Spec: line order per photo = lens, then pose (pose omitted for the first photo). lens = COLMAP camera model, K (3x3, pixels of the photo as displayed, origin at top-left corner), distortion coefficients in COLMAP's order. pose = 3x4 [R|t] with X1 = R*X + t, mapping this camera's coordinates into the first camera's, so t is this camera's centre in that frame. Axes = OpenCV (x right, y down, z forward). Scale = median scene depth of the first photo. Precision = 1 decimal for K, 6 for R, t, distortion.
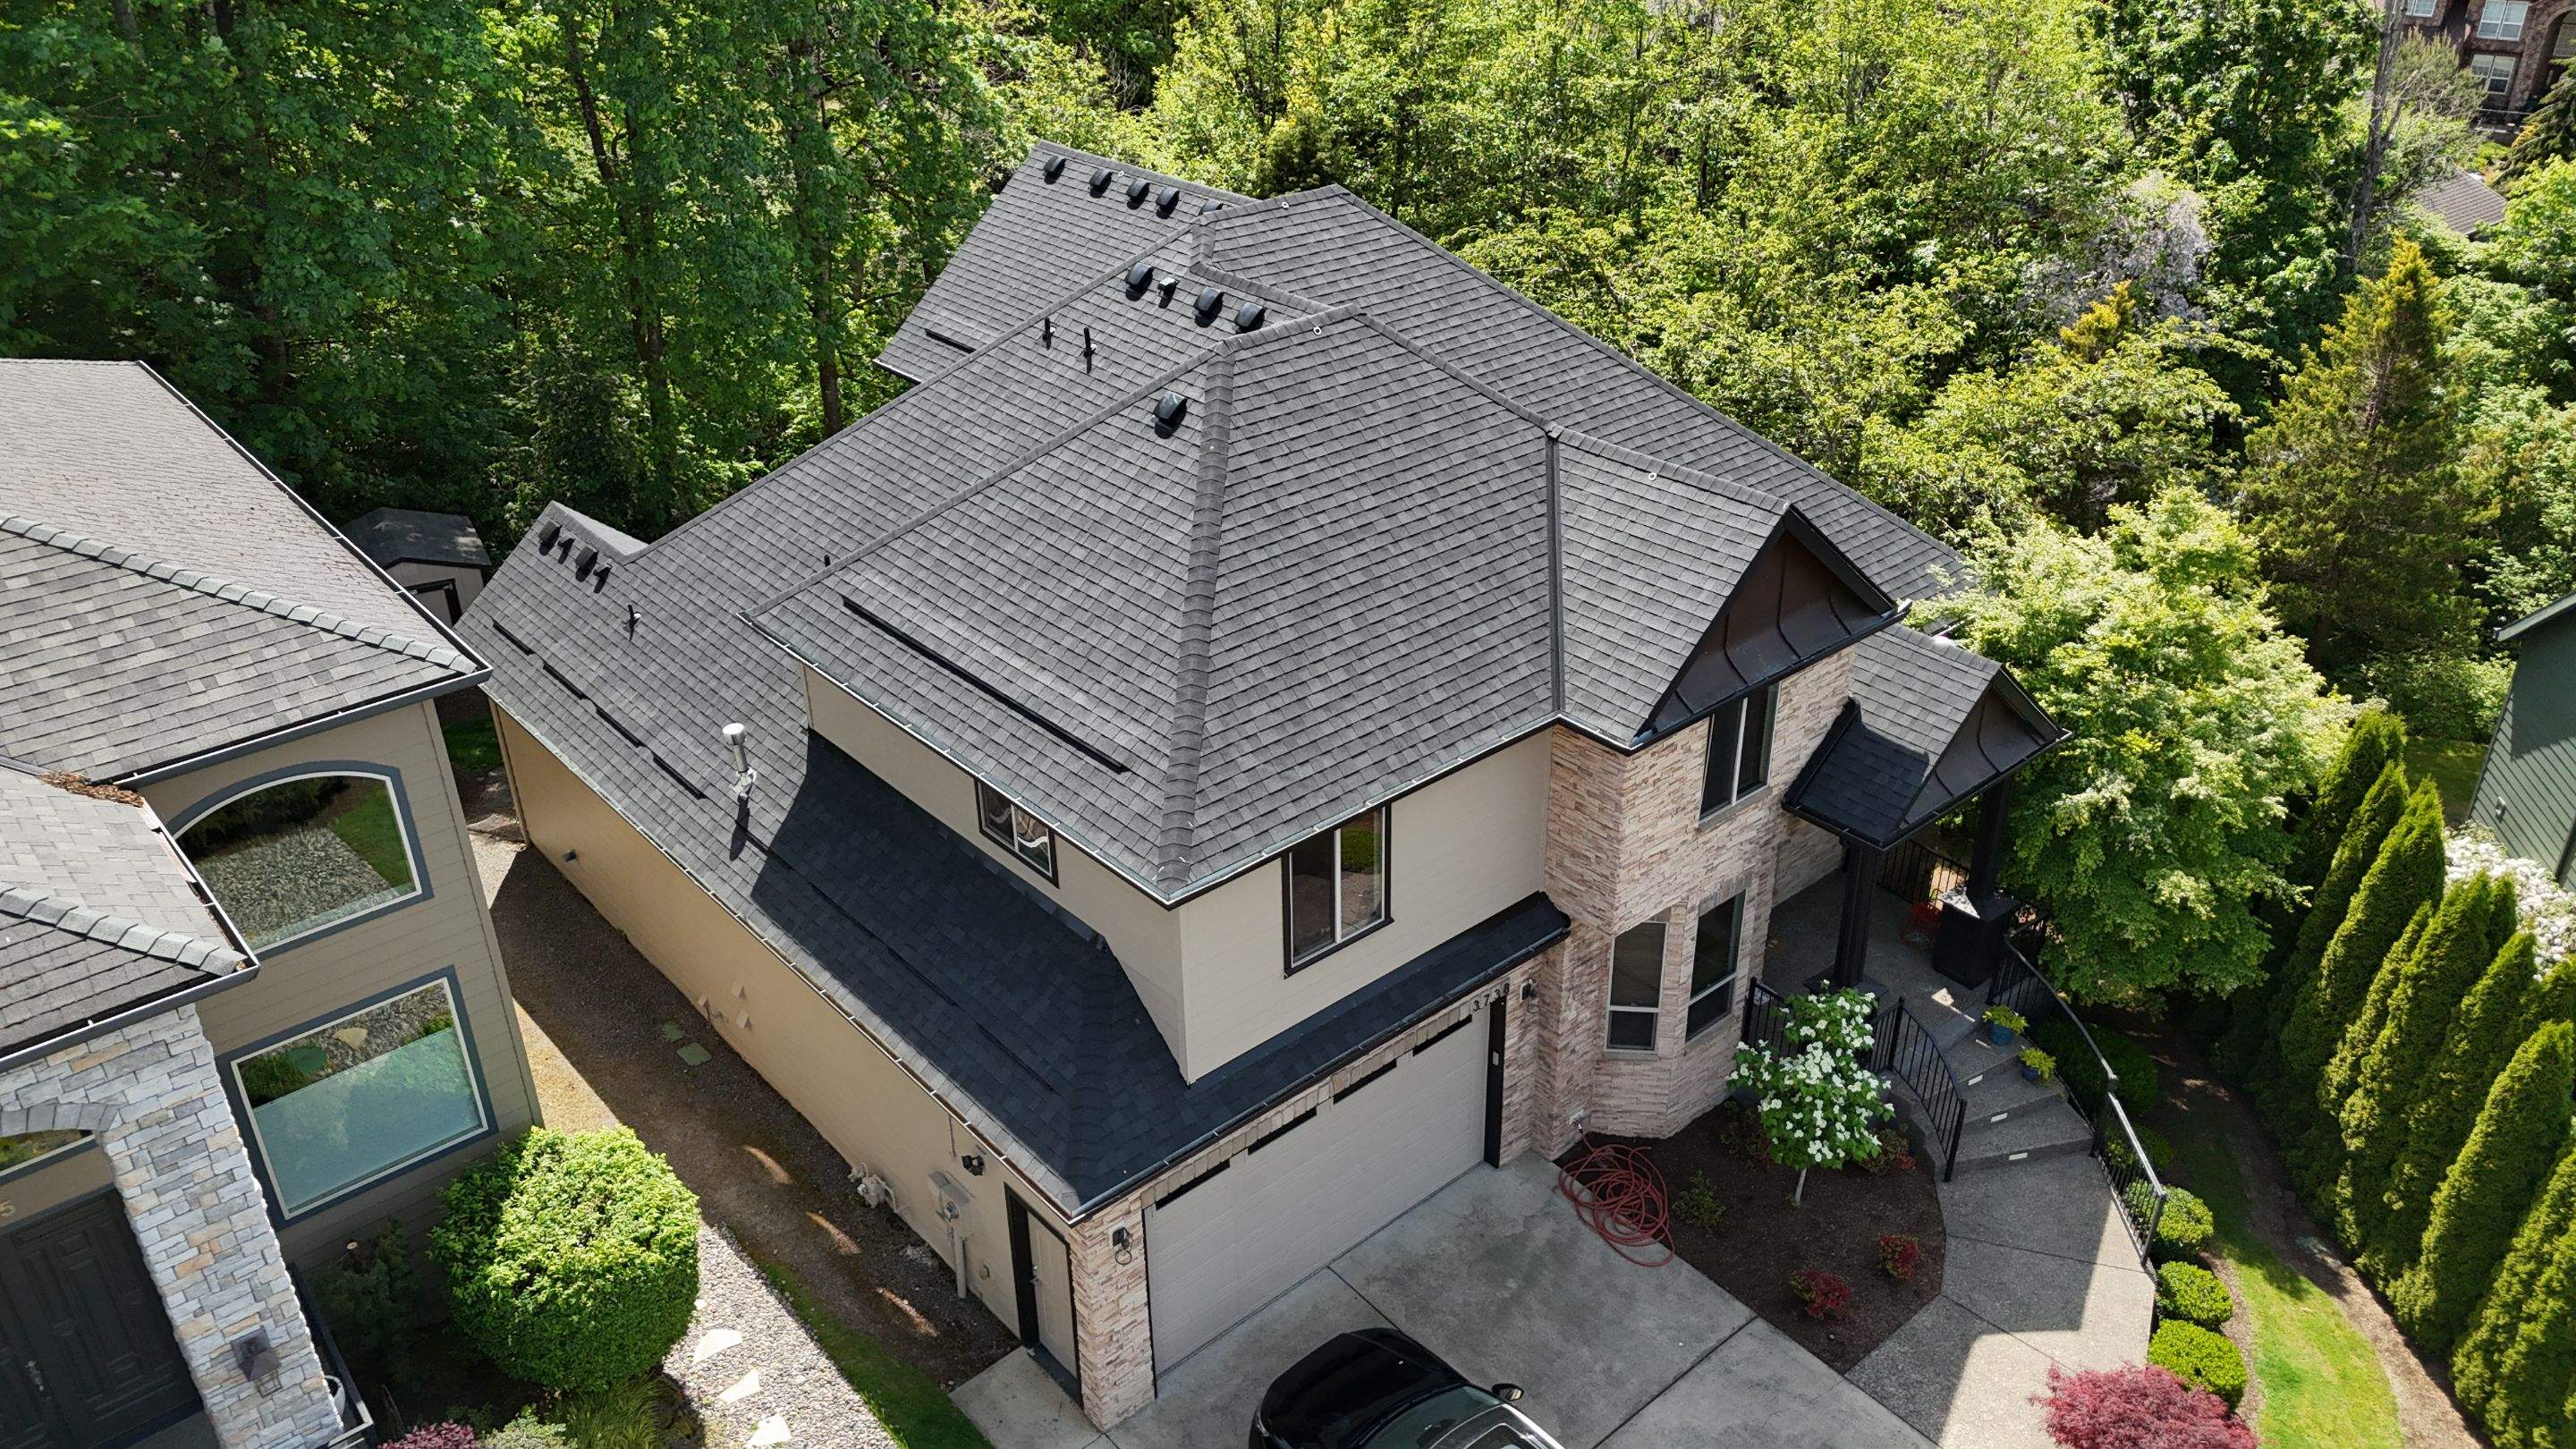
lens RADIAL K [[1884.8, 0, 1288.0], [0, 1884.8, 724.5], [0, 0, 1]] dist [0.071255, -0.002419]
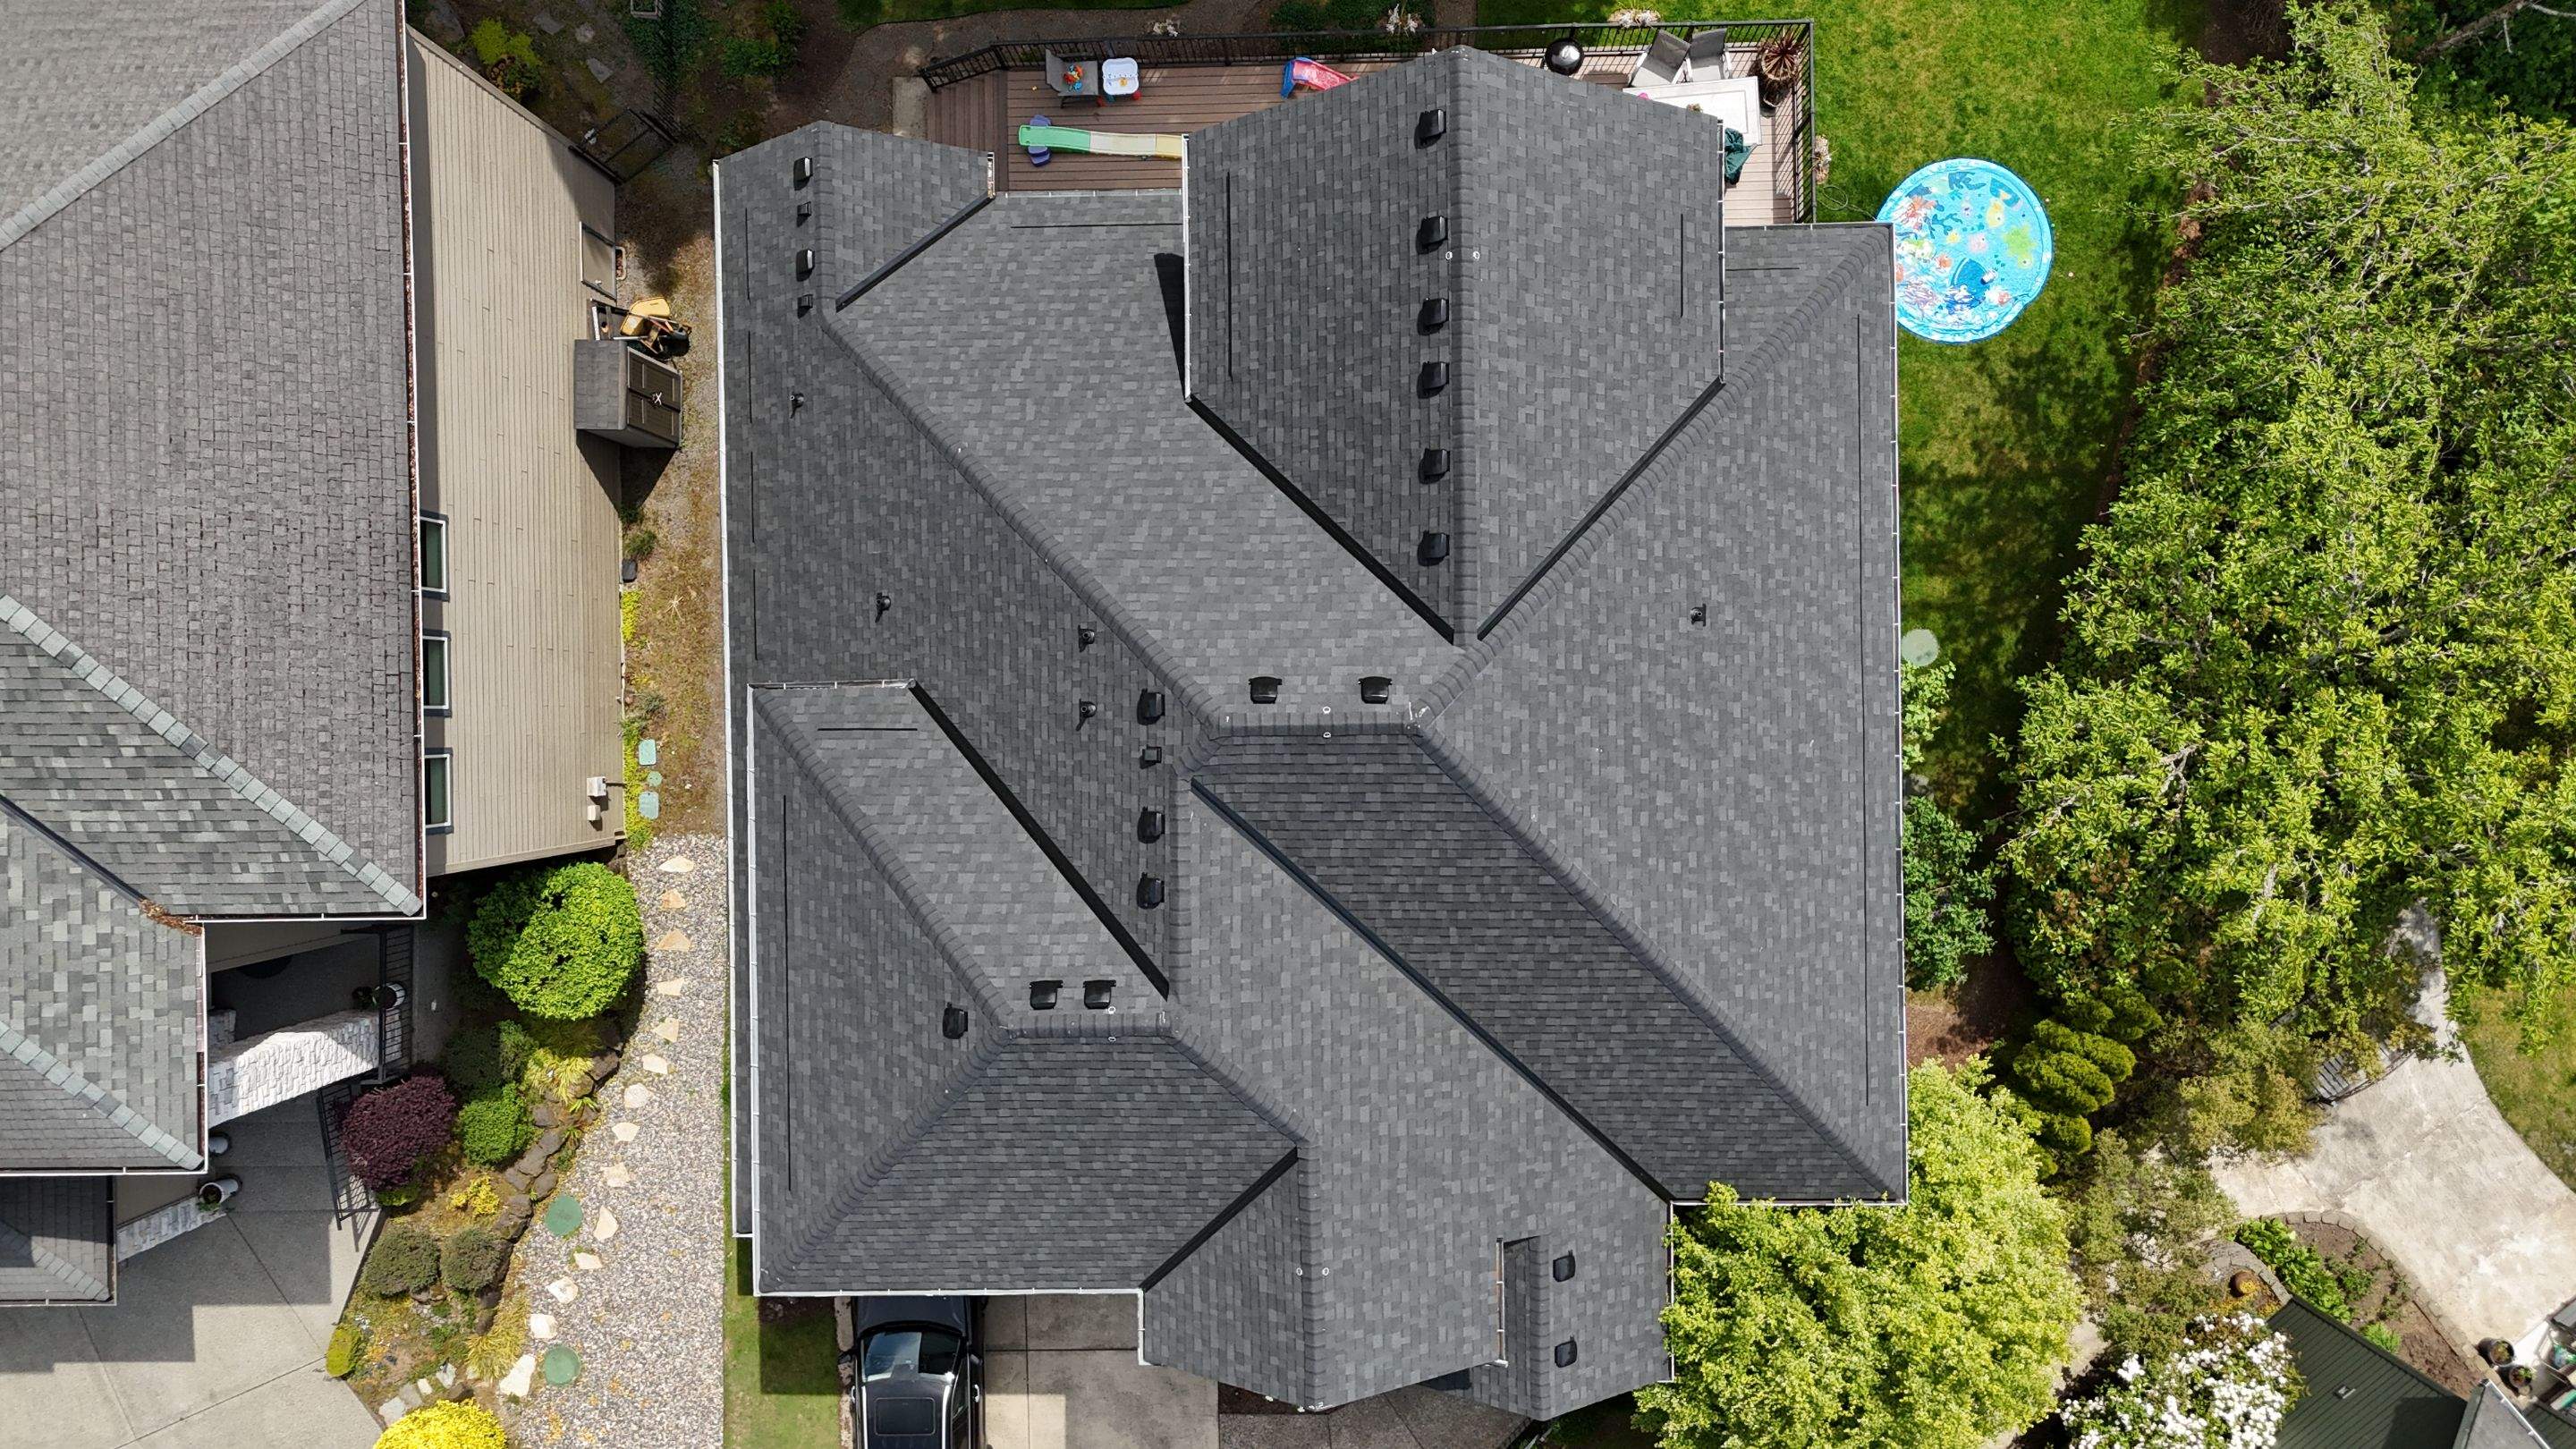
lens RADIAL K [[1884.8, 0, 1288.0], [0, 1884.8, 724.5], [0, 0, 1]] dist [0.071255, -0.002419]
pose [[0.762921, 0.646113, -0.022136, 0.000420], [-0.279025, 0.359970, 0.890262, -1.317120], [0.583178, -0.673023, 0.454910, 0.736538]]
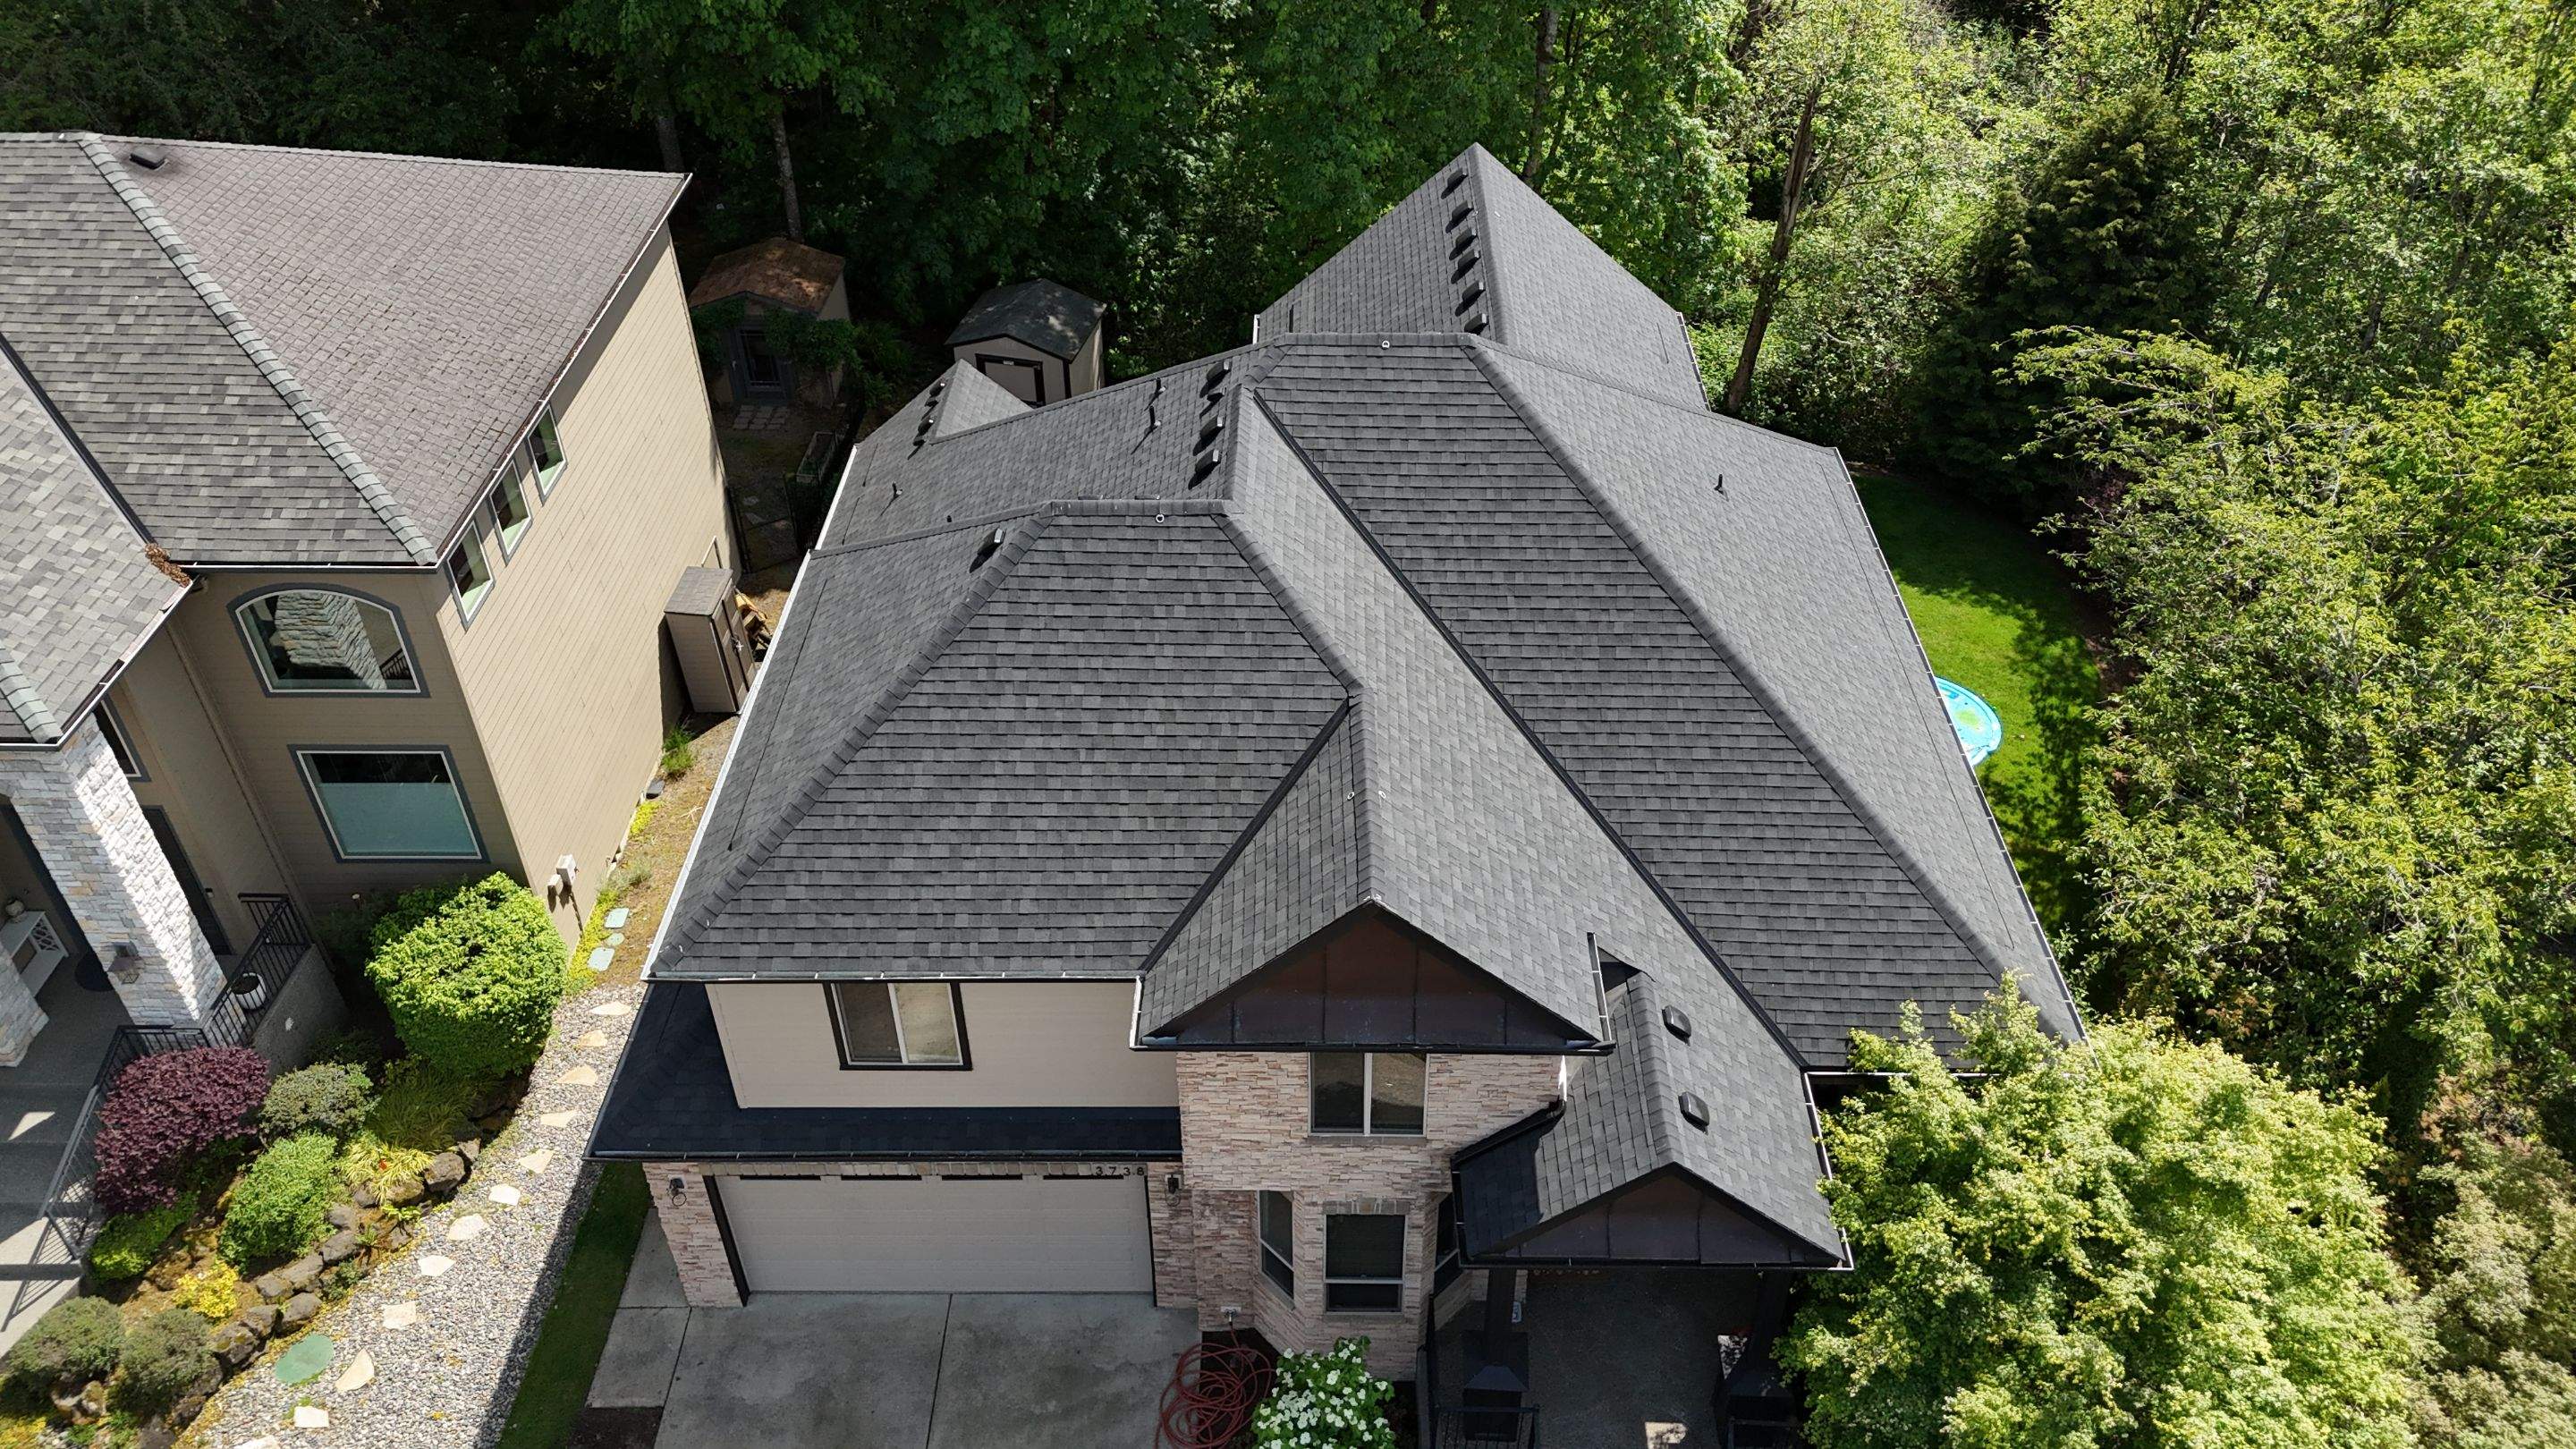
lens RADIAL K [[1884.8, 0, 1288.0], [0, 1884.8, 724.5], [0, 0, 1]] dist [0.071255, -0.002419]
pose [[0.745349, 0.420667, -0.517199, 0.666916], [-0.321628, 0.906432, 0.273747, -0.427760], [0.583962, -0.037692, 0.810906, 0.239265]]
